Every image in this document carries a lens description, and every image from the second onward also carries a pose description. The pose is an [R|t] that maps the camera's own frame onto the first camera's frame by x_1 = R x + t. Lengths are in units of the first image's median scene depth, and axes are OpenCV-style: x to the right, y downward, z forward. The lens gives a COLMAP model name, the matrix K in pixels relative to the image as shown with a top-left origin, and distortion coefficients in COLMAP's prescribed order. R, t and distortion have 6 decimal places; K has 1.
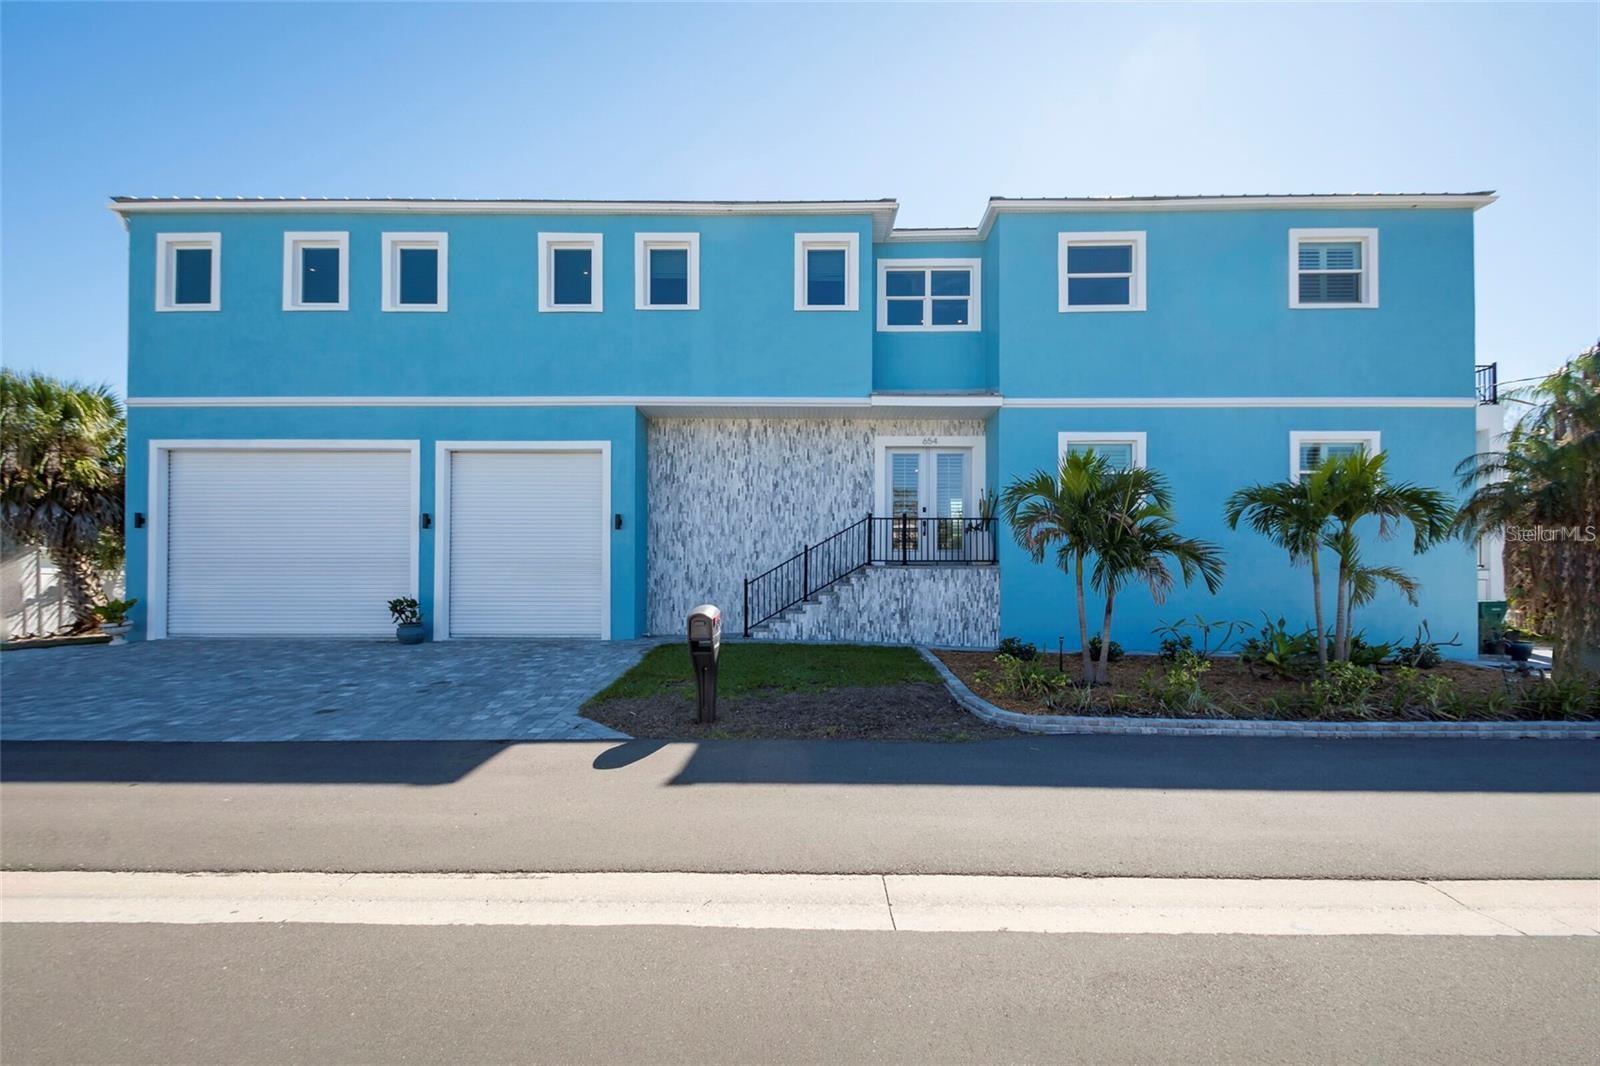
lens RADIAL K [[600.1, 0, 801.0], [0, 600.1, 573.4], [0, 0, 1]] dist [0.000174, 0.000082]
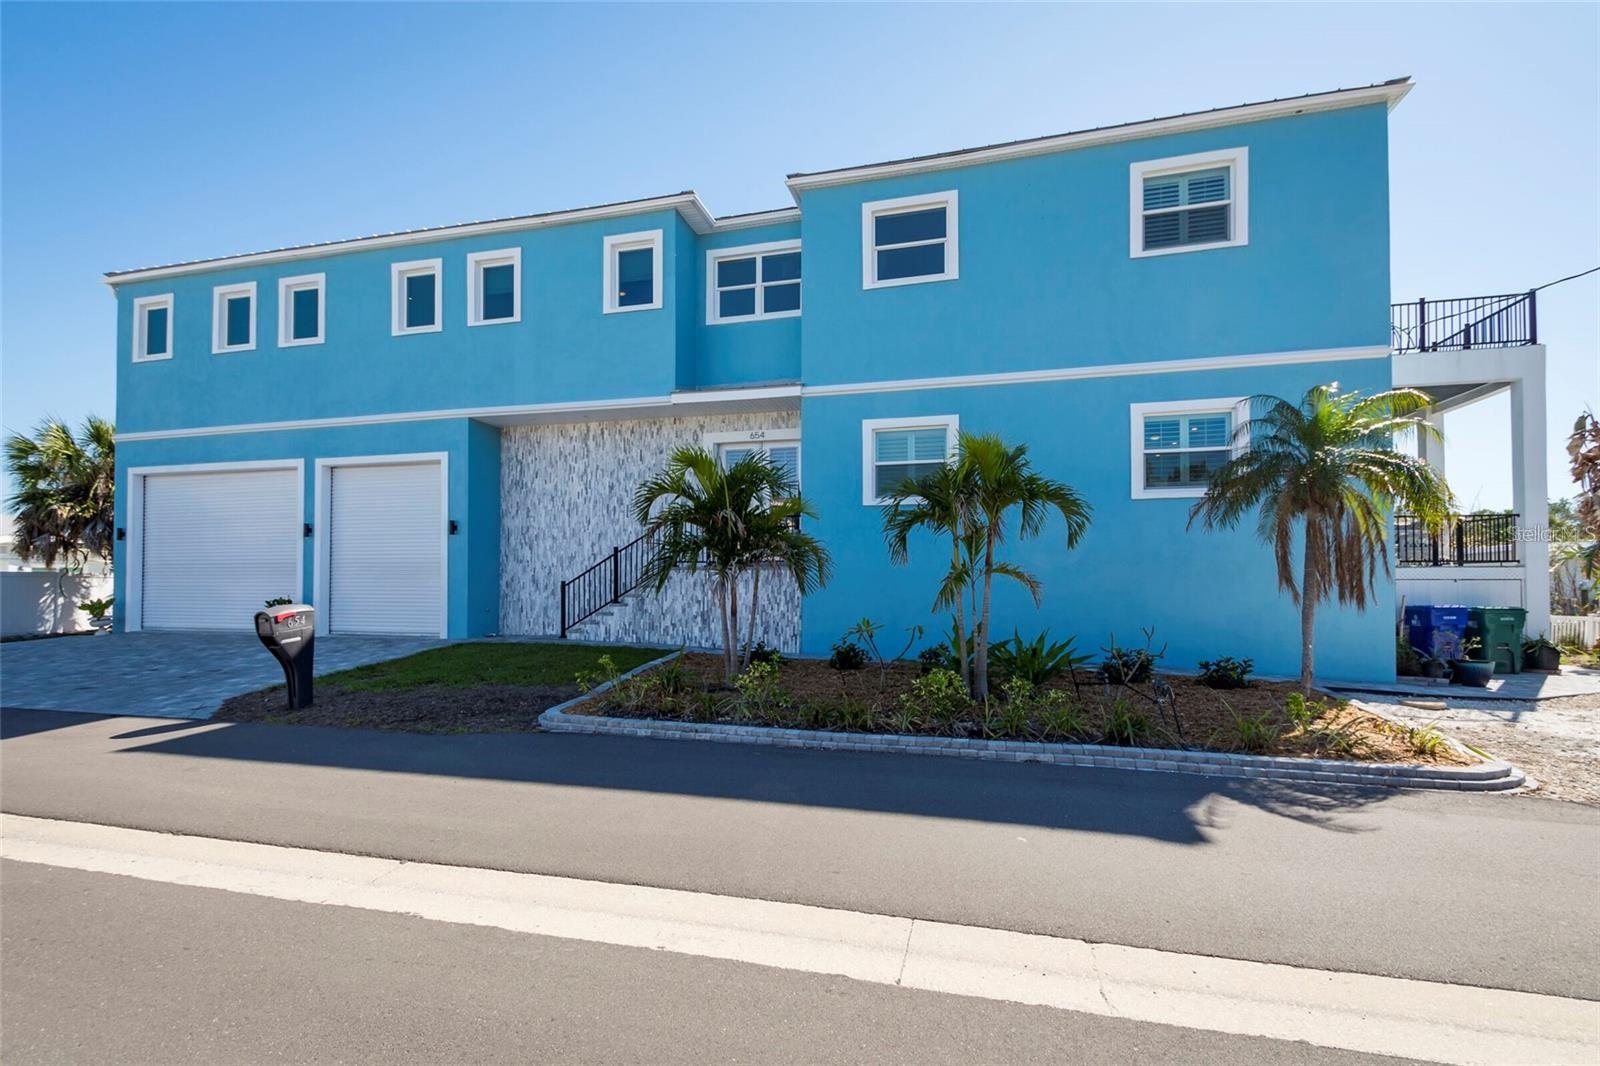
lens RADIAL K [[655.2, 0, 800.3], [0, 655.2, 572.2], [0, 0, 1]] dist [0.001703, -0.000154]
pose [[0.975328, -0.005142, -0.220699, 0.540907], [0.004424, 0.999983, -0.003748, 0.000274], [0.220715, 0.002680, 0.975335, 0.002611]]
